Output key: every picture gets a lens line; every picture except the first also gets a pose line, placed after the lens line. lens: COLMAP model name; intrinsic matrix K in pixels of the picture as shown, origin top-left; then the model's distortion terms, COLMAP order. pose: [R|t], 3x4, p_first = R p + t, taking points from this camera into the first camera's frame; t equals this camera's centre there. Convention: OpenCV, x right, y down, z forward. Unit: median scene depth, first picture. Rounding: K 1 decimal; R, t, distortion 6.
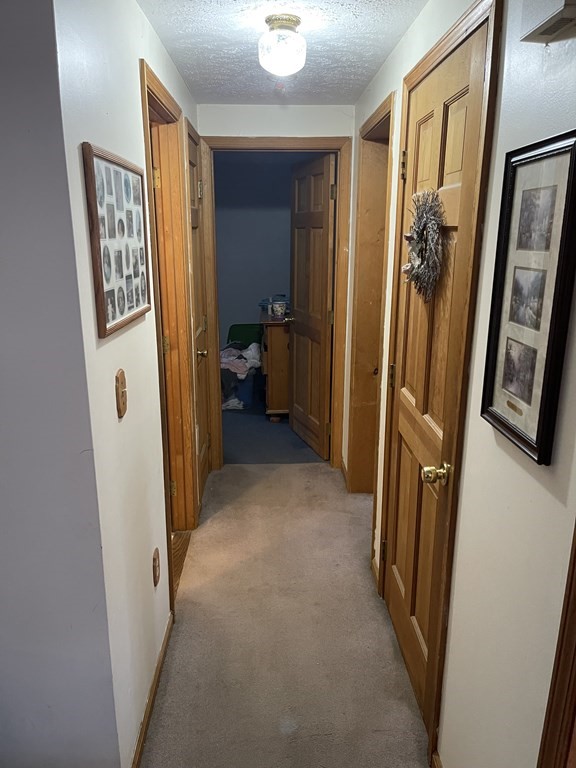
lens RADIAL K [[580.1, 0, 287.8], [0, 580.1, 384.1], [0, 0, 1]] dist [0.059653, -0.023905]
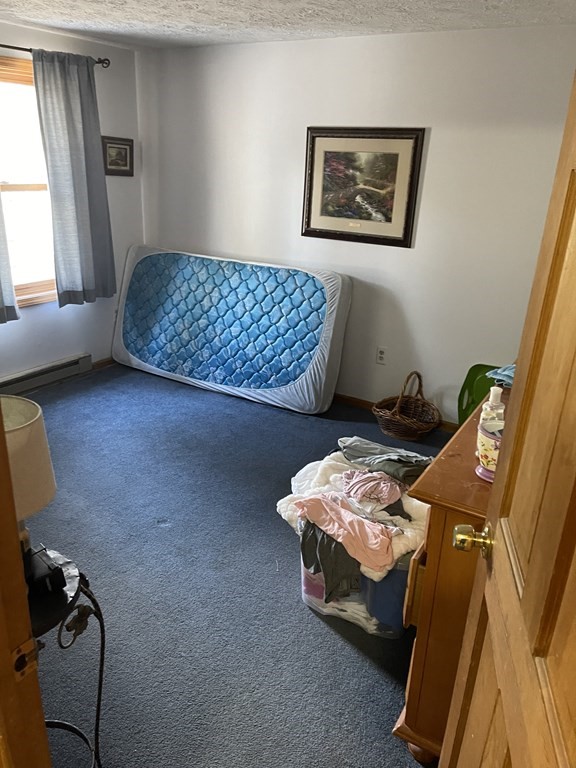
lens RADIAL K [[580.1, 0, 288.5], [0, 580.1, 384.2], [0, 0, 1]] dist [0.059653, -0.023905]
pose [[0.842297, 0.222884, -0.490774, 0.032483], [-0.171644, 0.974015, 0.147760, -0.174531], [0.510954, -0.040219, 0.858666, 0.630466]]
